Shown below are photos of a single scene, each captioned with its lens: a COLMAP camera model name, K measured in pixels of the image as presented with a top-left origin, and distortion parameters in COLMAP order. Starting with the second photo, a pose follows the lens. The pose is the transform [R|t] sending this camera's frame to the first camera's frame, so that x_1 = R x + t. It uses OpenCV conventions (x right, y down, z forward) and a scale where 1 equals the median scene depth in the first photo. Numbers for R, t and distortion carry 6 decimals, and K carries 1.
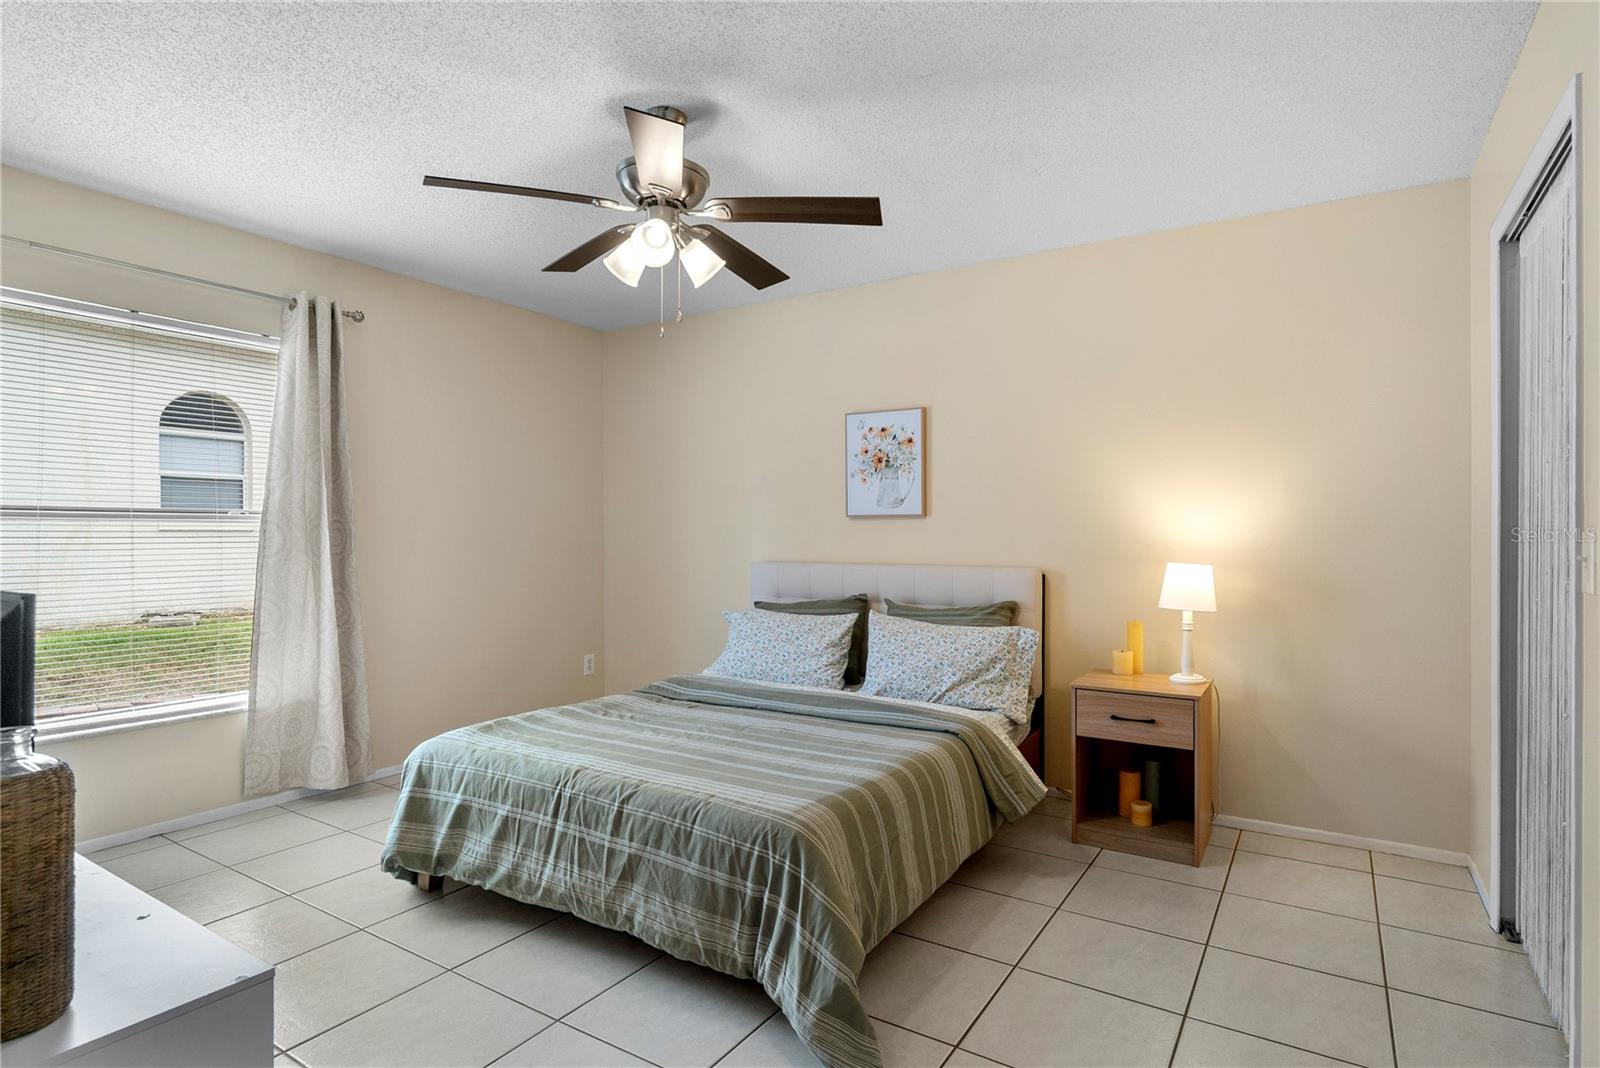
lens RADIAL K [[833.6, 0, 788.7], [0, 833.6, 535.6], [0, 0, 1]] dist [-0.005047, 0.000751]
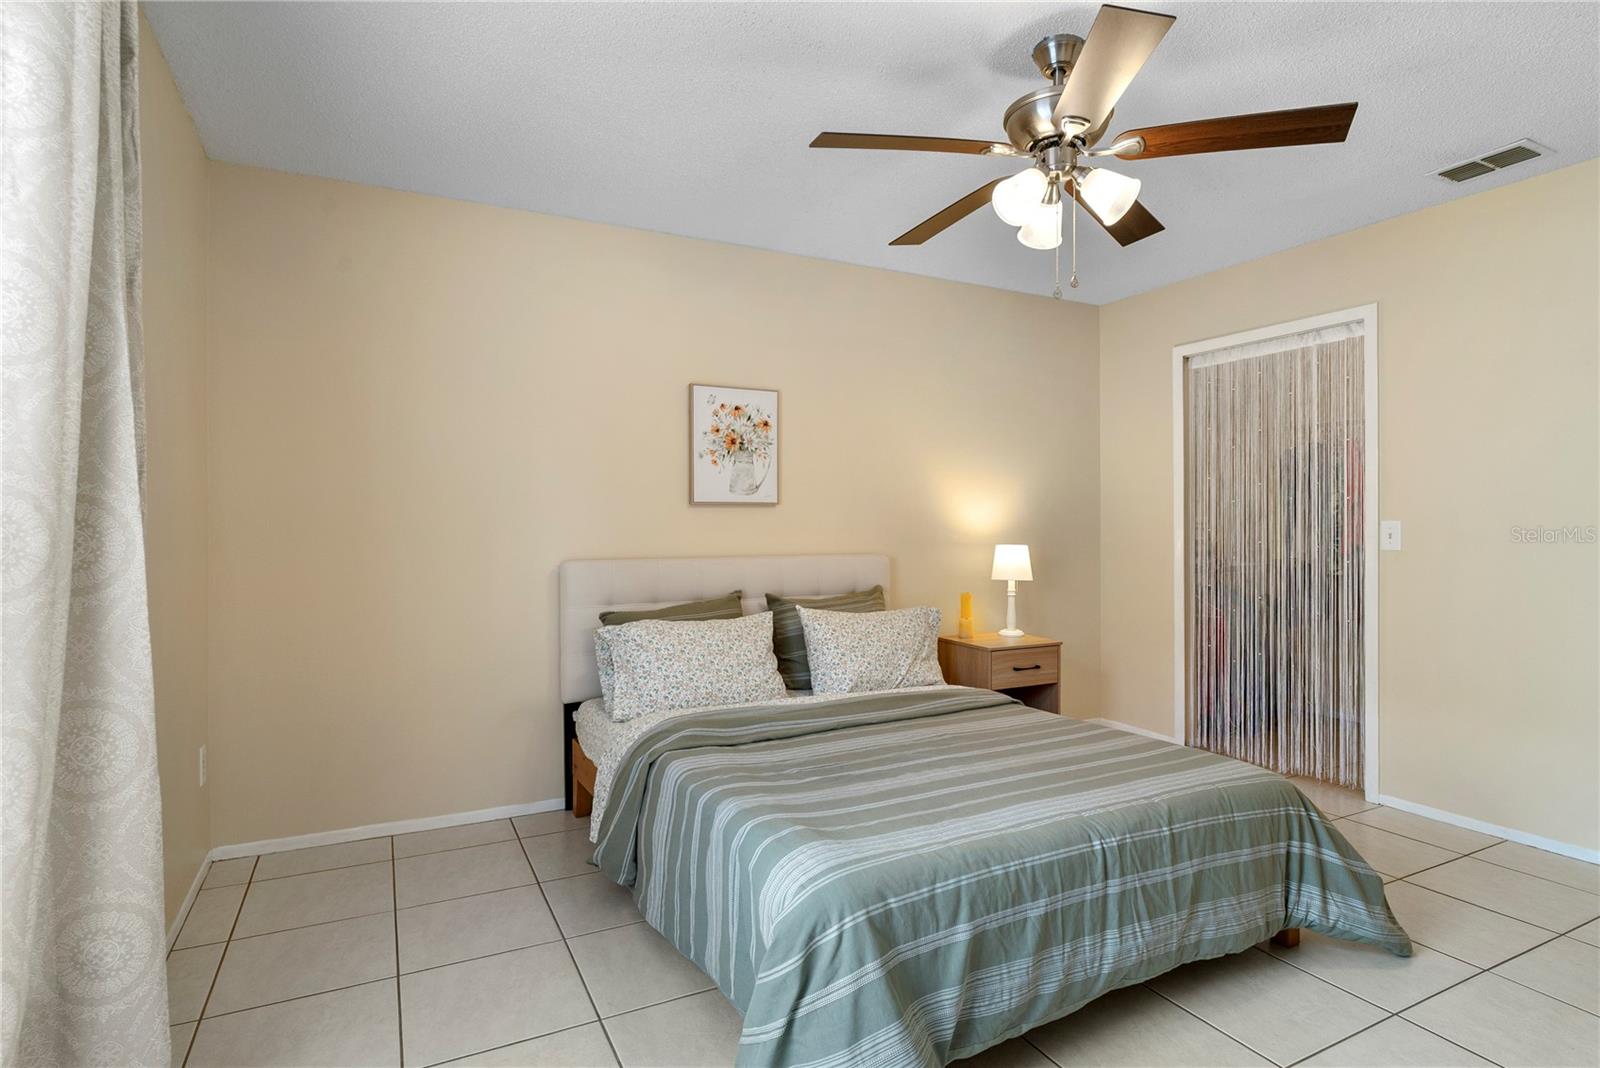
lens RADIAL K [[833.6, 0, 793.8], [0, 833.6, 526.8], [0, 0, 1]] dist [-0.005047, 0.000751]
pose [[0.501538, -0.006113, 0.865114, -0.694282], [0.003310, 0.999981, 0.005147, -0.002737], [-0.865129, 0.000282, 0.501549, 0.533580]]
